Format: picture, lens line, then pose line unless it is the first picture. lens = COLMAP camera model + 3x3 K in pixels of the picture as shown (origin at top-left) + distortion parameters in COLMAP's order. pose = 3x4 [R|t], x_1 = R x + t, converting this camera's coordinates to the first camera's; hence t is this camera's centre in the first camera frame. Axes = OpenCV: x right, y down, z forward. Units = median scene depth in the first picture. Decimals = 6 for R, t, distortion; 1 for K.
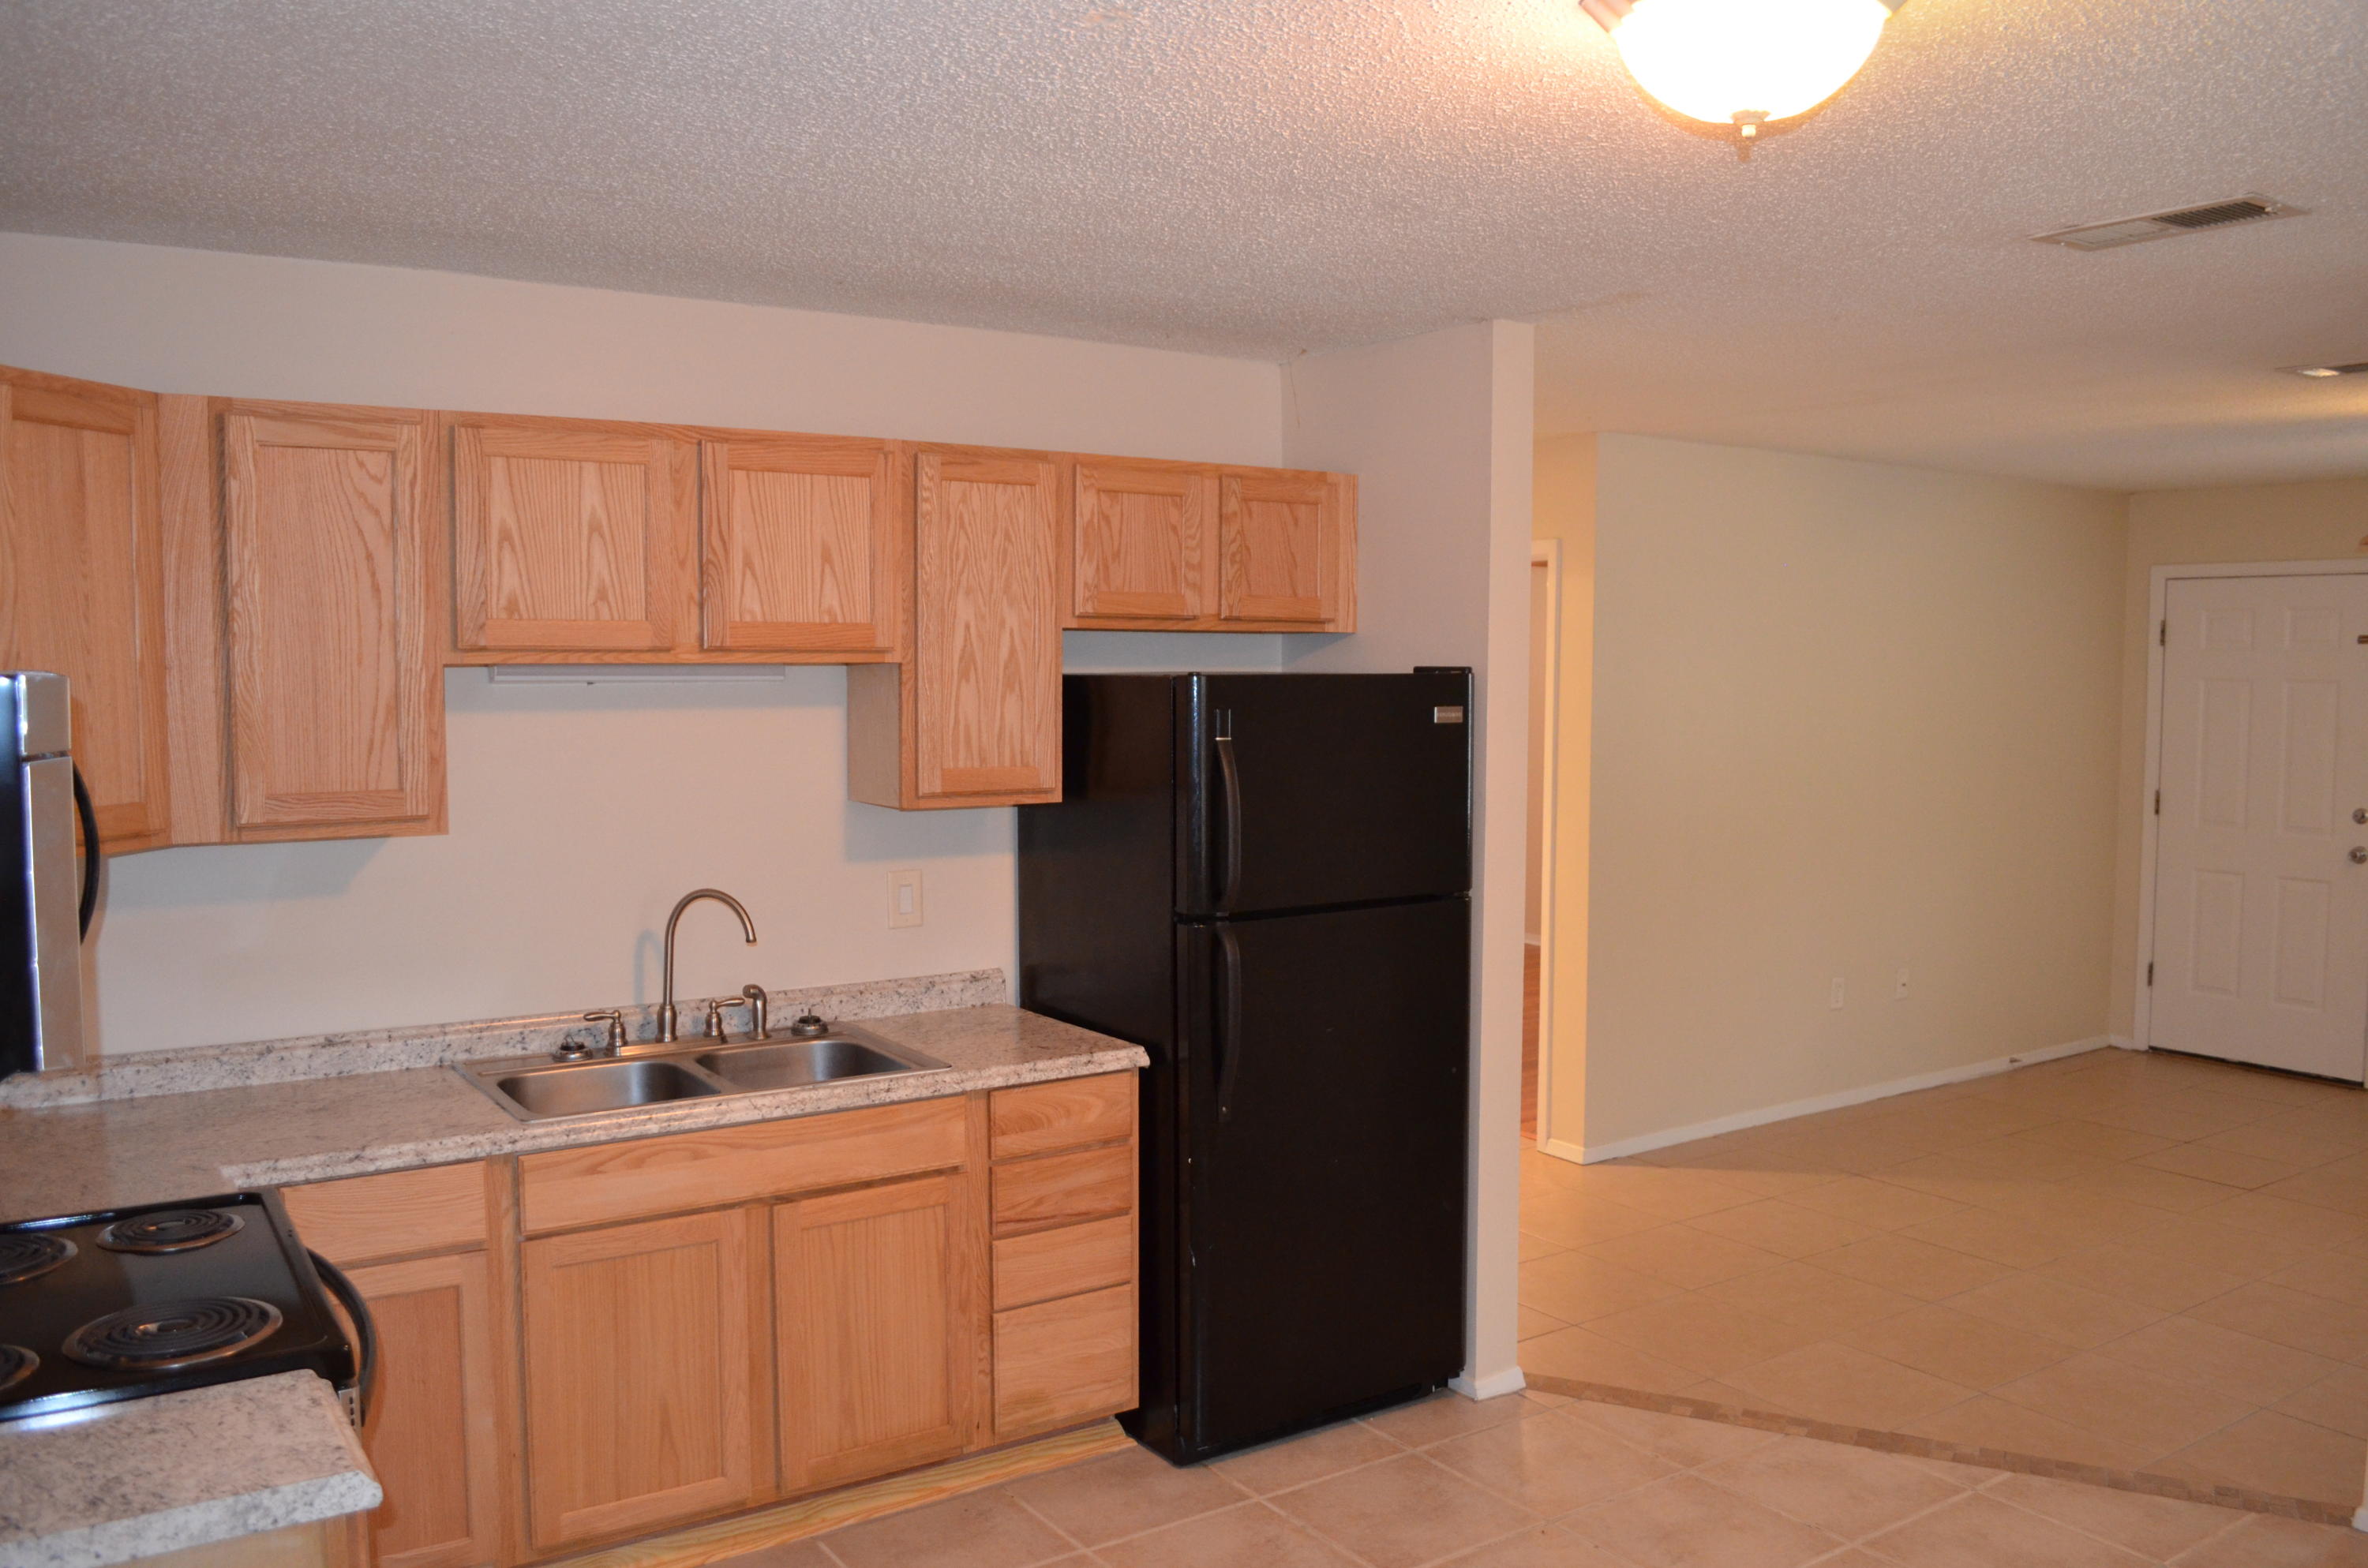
lens RADIAL K [[1871.3, 0, 1224.7], [0, 1871.3, 785.5], [0, 0, 1]] dist [-0.099138, 0.003628]
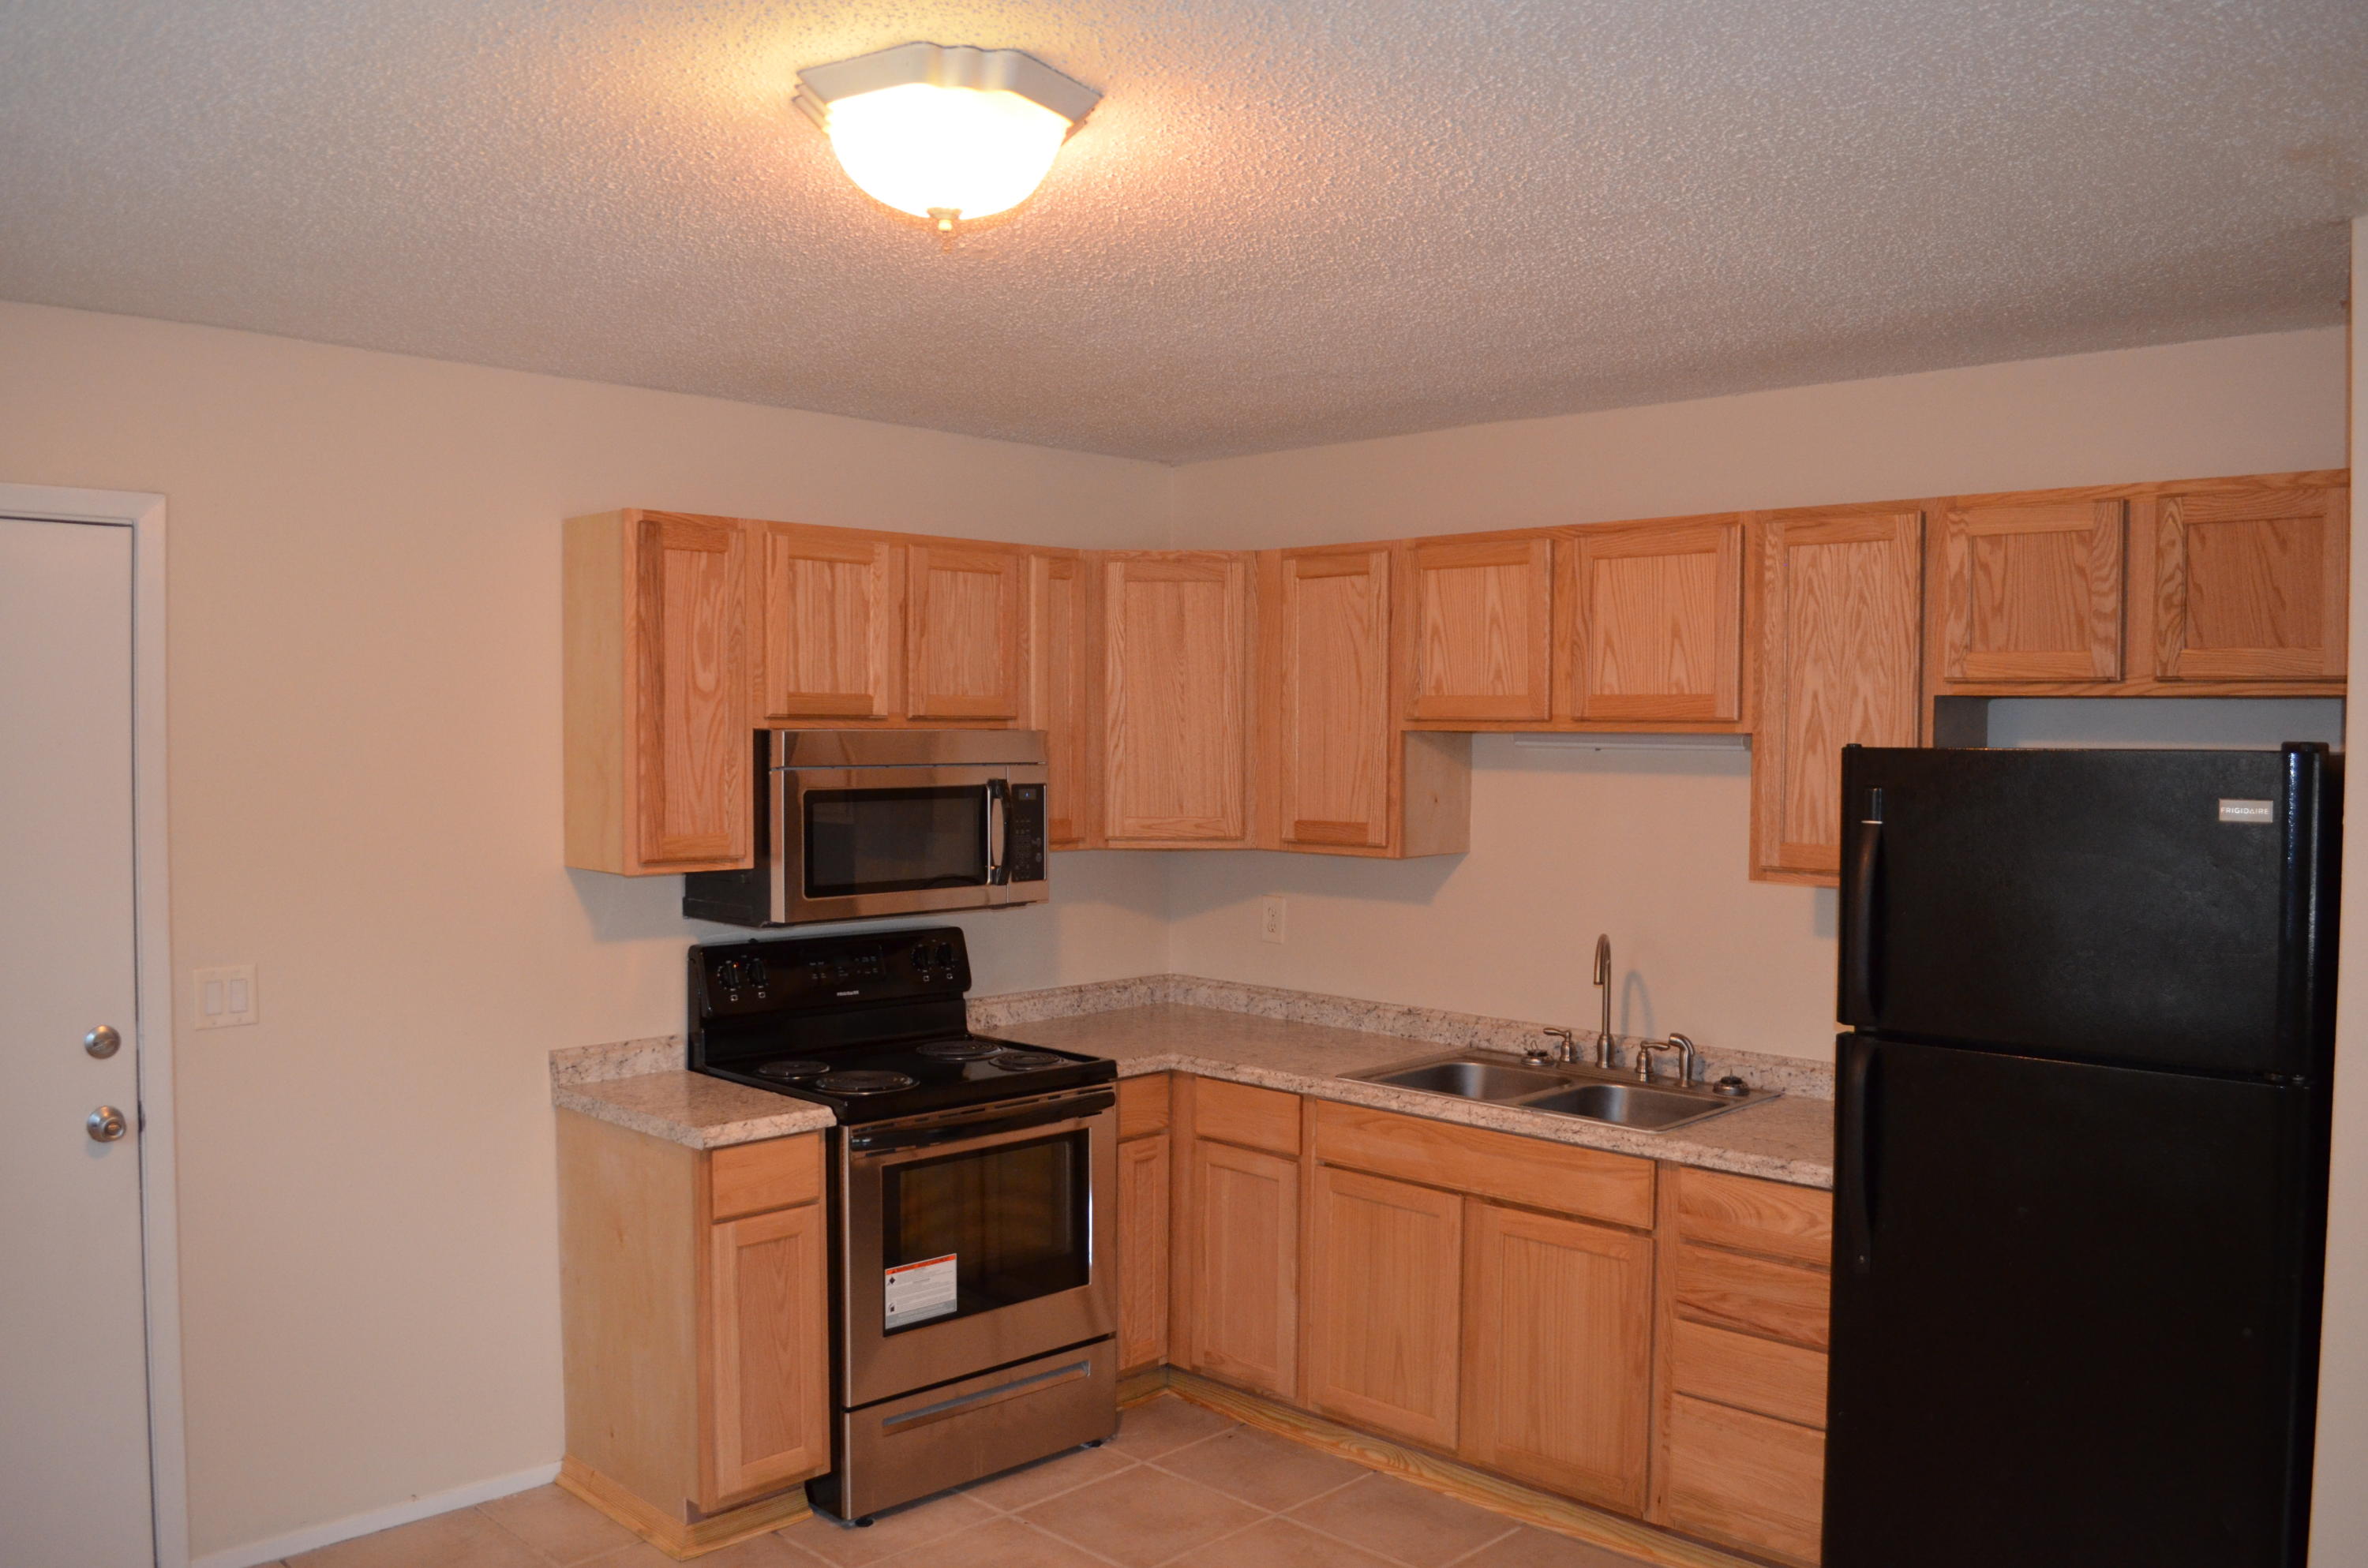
lens RADIAL K [[1871.3, 0, 1224.7], [0, 1871.3, 785.5], [0, 0, 1]] dist [-0.099138, 0.003628]
pose [[0.187899, 0.026233, -0.981838, 0.773723], [-0.073040, 0.997249, 0.012667, -0.030913], [0.979469, 0.069333, 0.189298, 0.555110]]
